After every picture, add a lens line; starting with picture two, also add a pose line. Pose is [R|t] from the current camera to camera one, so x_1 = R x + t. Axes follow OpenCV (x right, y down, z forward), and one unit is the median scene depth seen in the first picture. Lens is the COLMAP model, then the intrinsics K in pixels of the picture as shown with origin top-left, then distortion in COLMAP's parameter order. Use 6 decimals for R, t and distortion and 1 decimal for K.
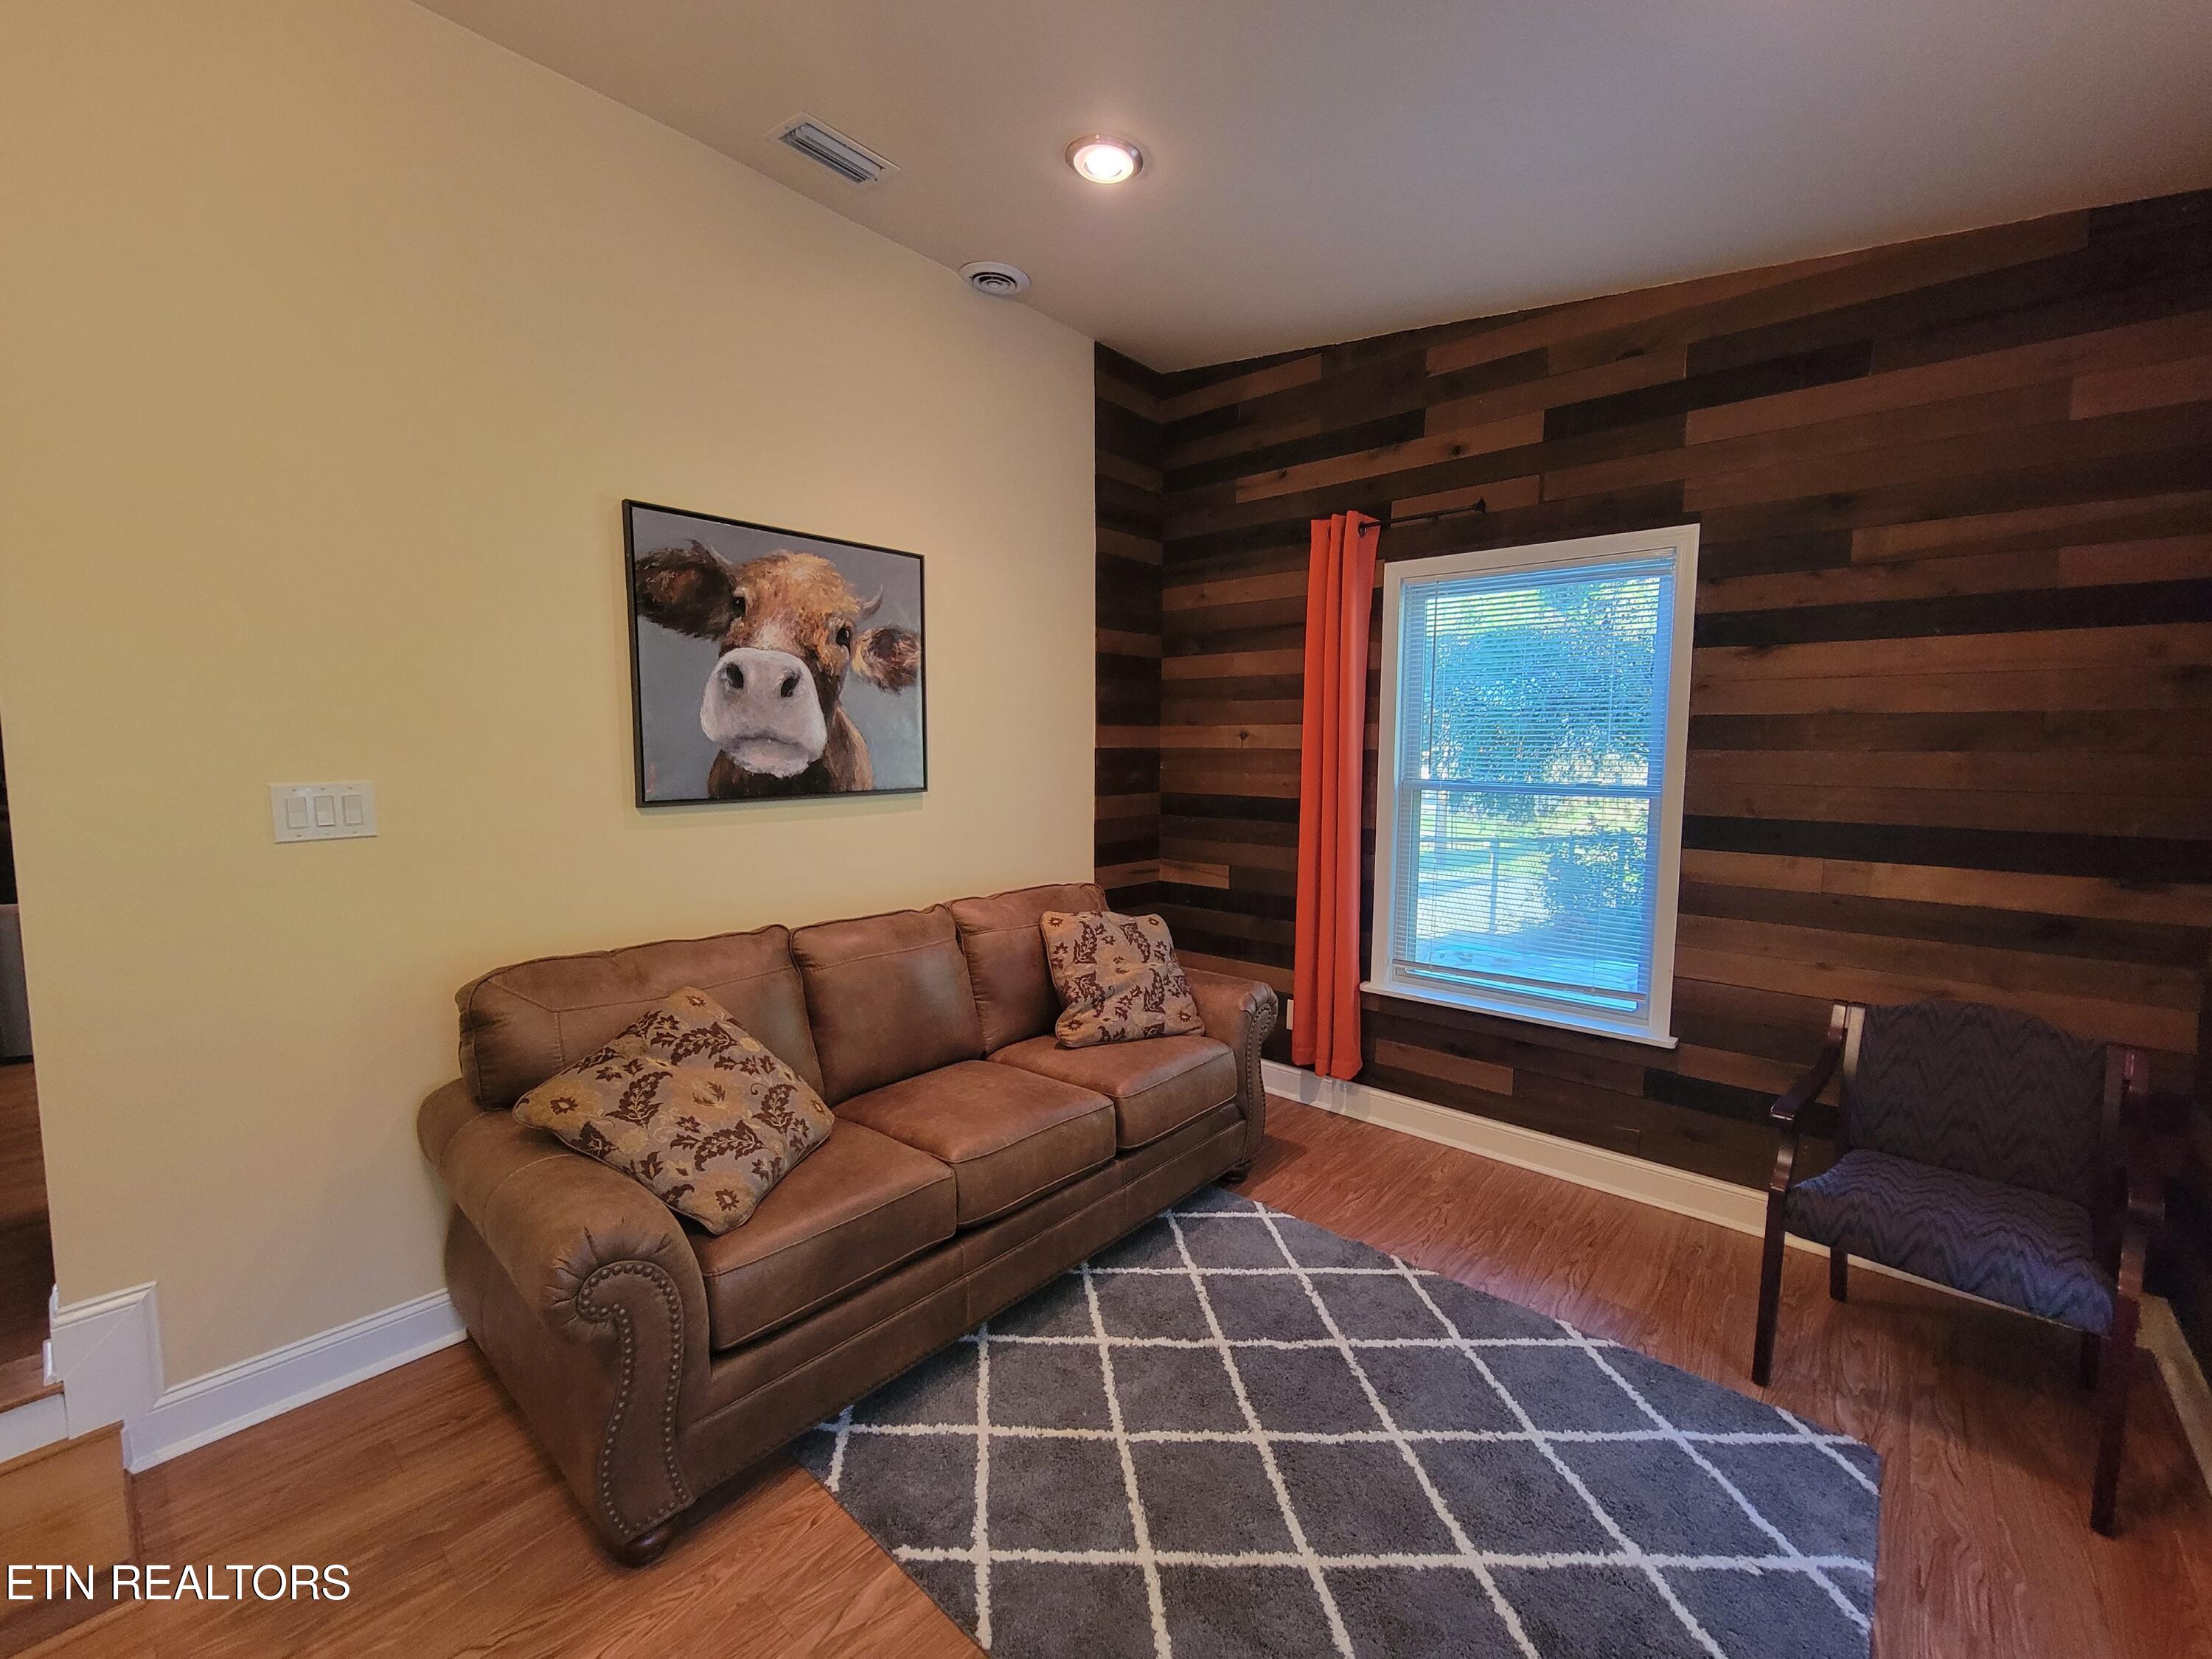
lens RADIAL K [[908.0, 0, 1108.6], [0, 908.0, 829.6], [0, 0, 1]] dist [-0.003986, 0.000164]
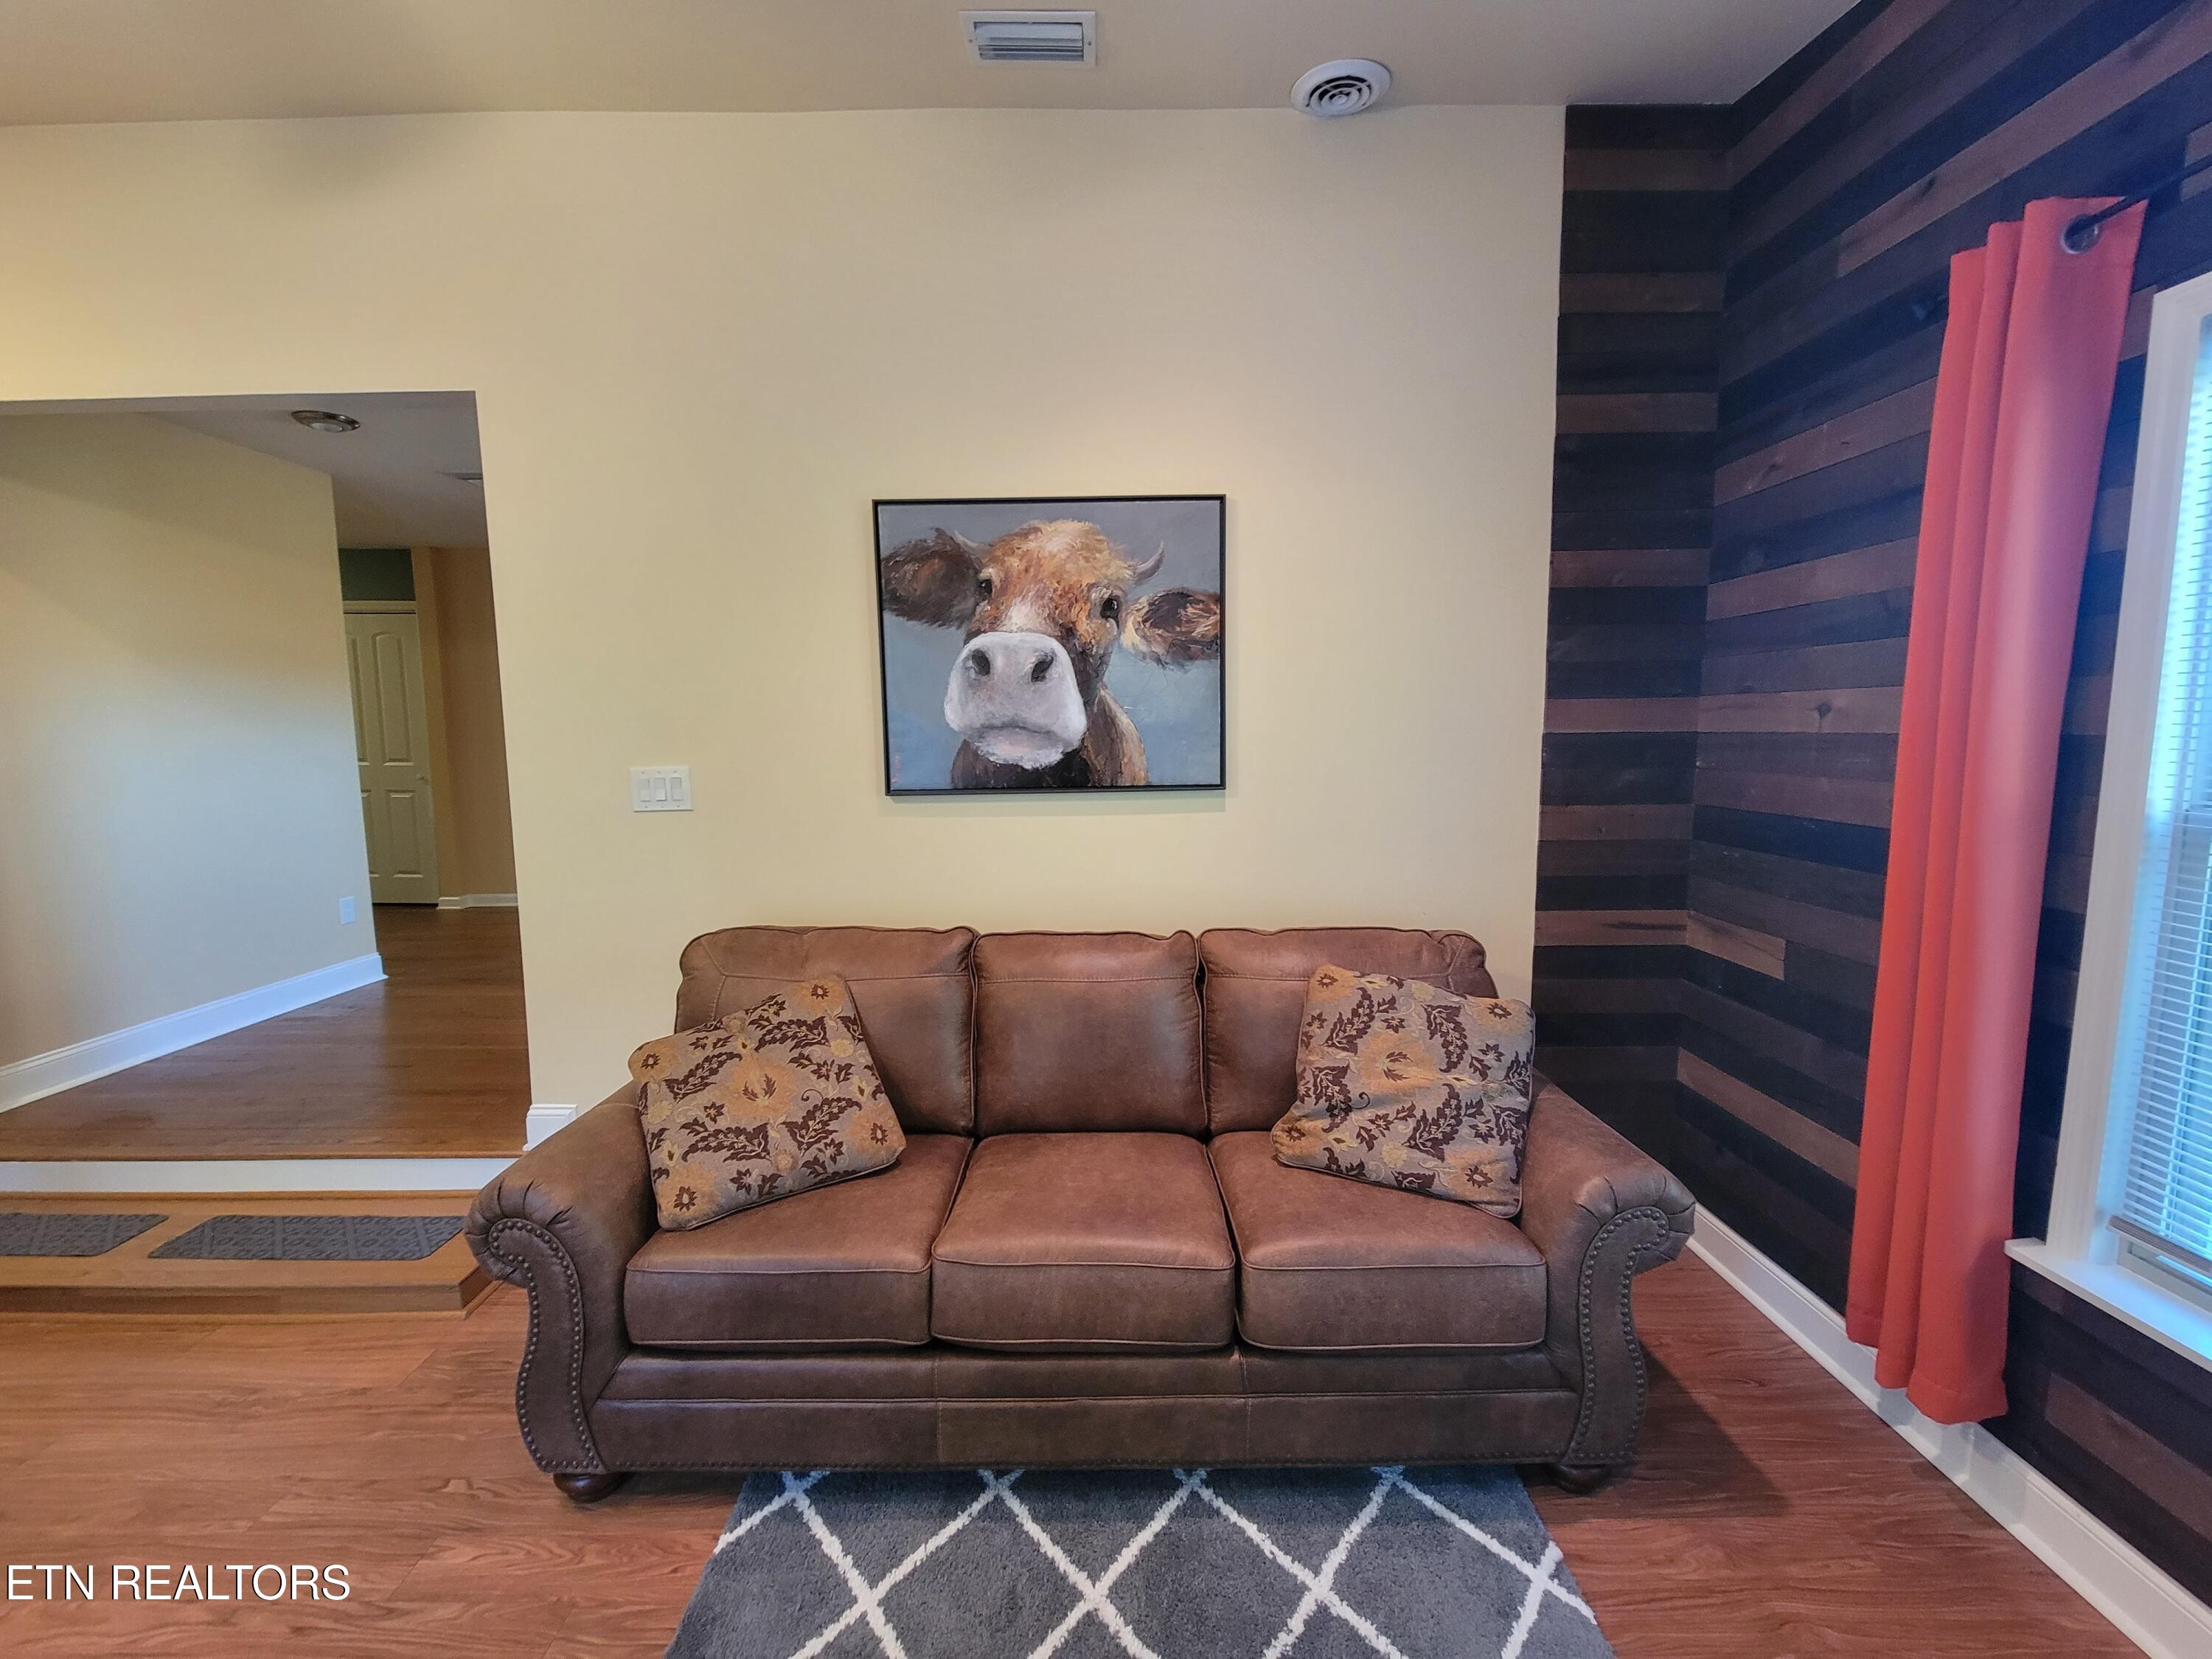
lens RADIAL K [[908.0, 0, 1105.7], [0, 908.0, 828.6], [0, 0, 1]] dist [-0.003986, 0.000164]
pose [[0.661954, 0.074040, -0.745879, 0.362782], [-0.057884, 0.997187, 0.047616, -0.042827], [0.747306, 0.011655, 0.664378, 0.414139]]
